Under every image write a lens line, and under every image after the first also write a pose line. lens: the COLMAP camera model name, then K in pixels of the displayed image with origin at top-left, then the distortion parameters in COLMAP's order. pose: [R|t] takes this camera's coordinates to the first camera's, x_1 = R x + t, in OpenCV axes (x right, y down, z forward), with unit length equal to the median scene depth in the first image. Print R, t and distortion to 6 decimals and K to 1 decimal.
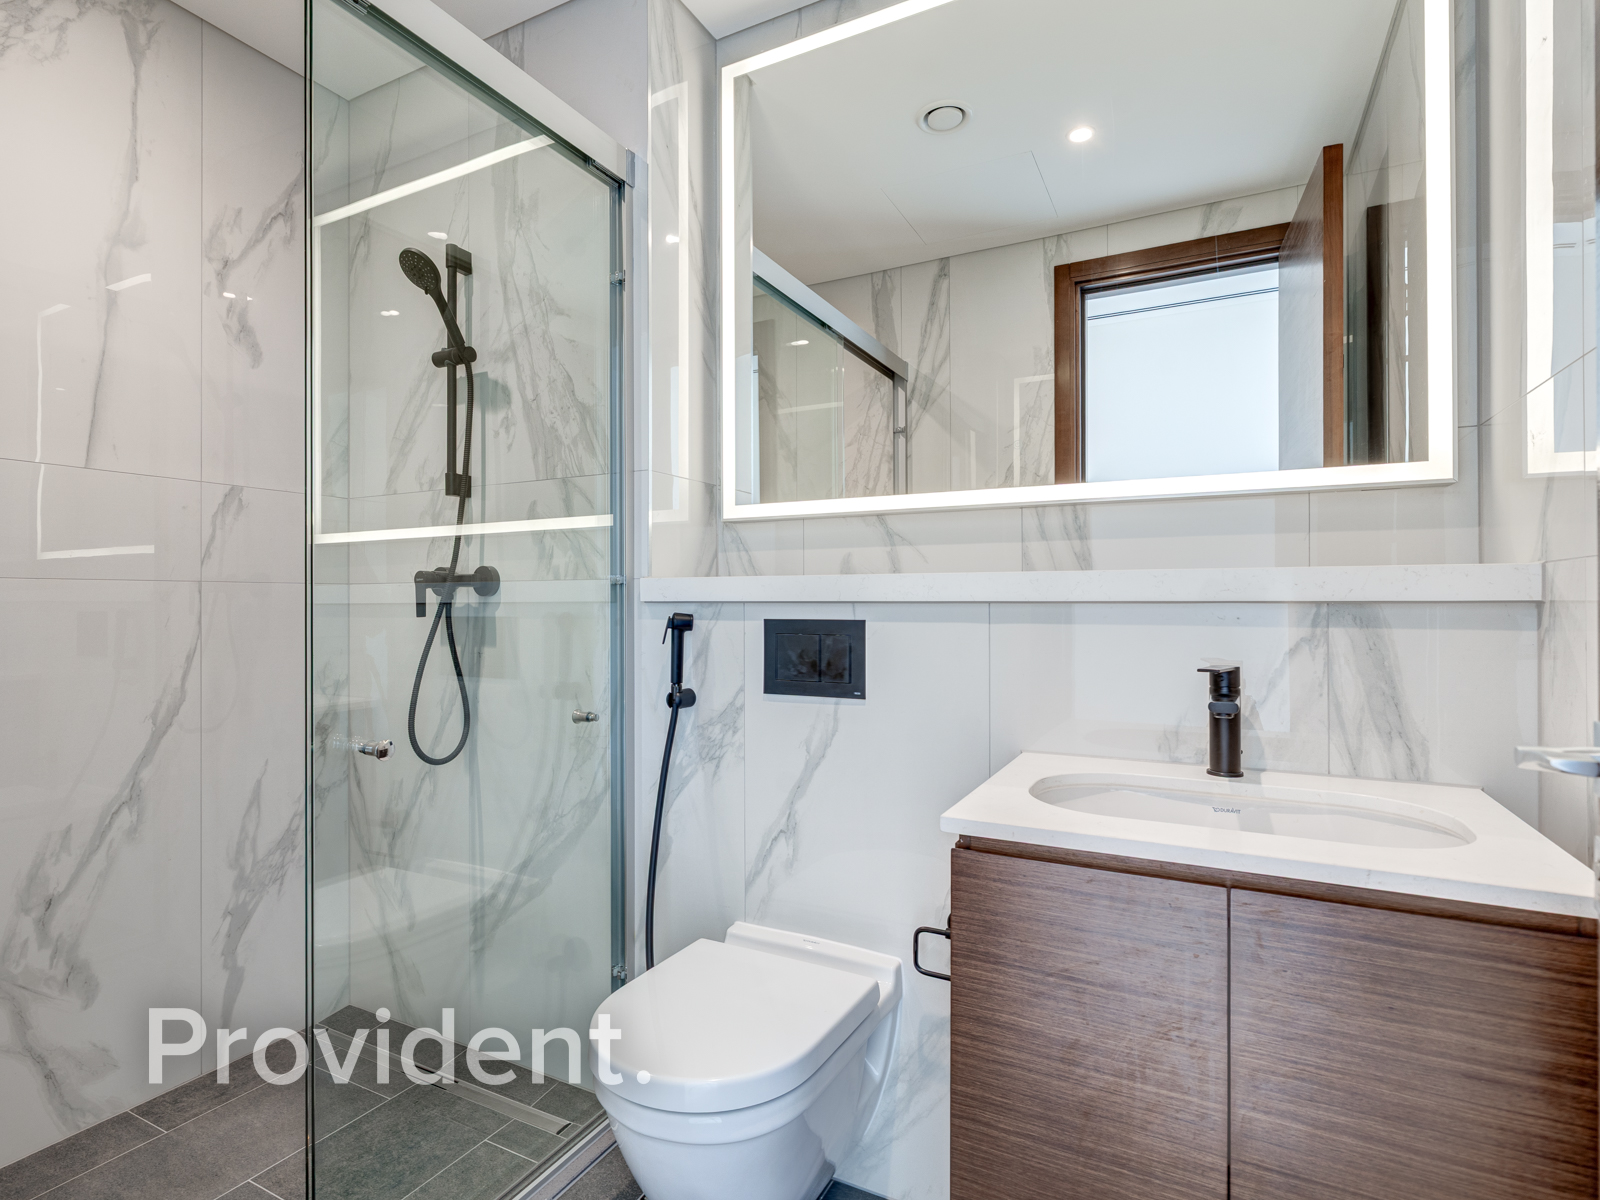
lens RADIAL K [[827.5, 0, 797.9], [0, 827.5, 590.1], [0, 0, 1]] dist [-0.003437, 0.001161]
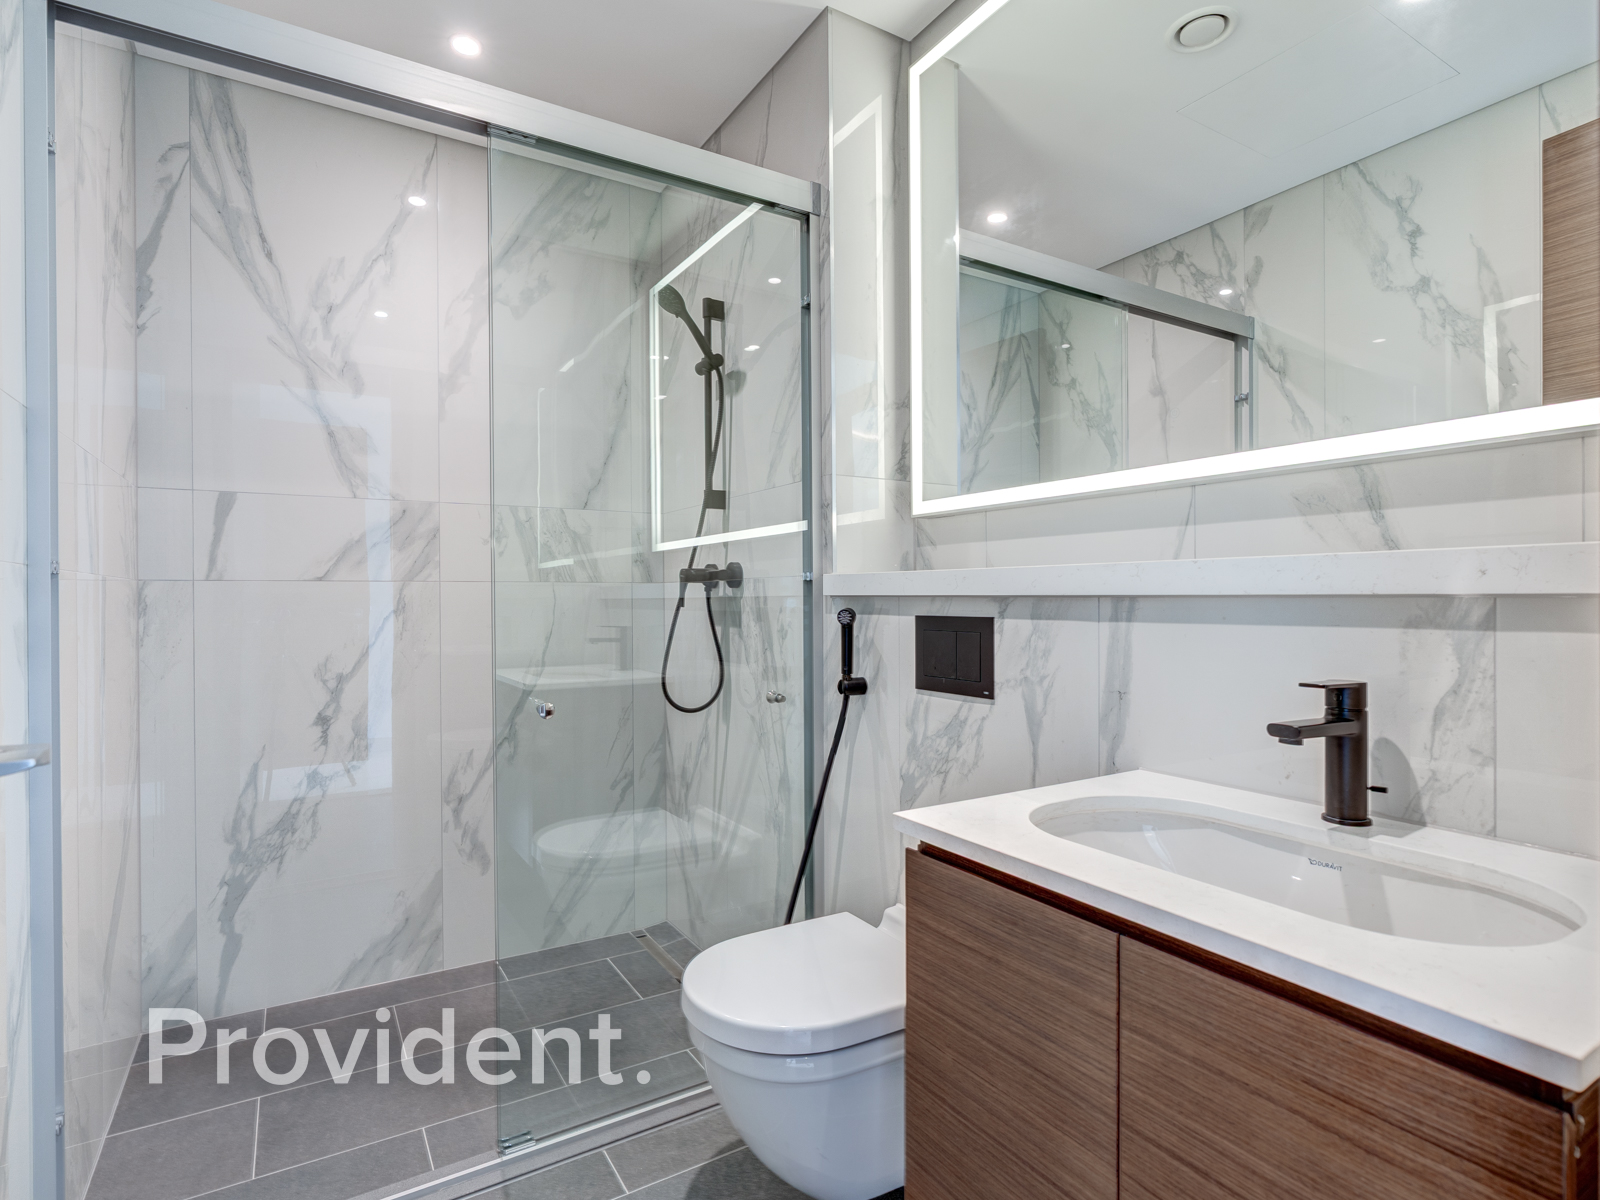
lens RADIAL K [[827.5, 0, 797.9], [0, 827.5, 590.1], [0, 0, 1]] dist [-0.003437, 0.001161]
pose [[0.845064, -0.003331, -0.534655, 0.366823], [0.004879, 0.999987, 0.001483, 0.003265], [0.534643, -0.003862, 0.845069, 0.064943]]
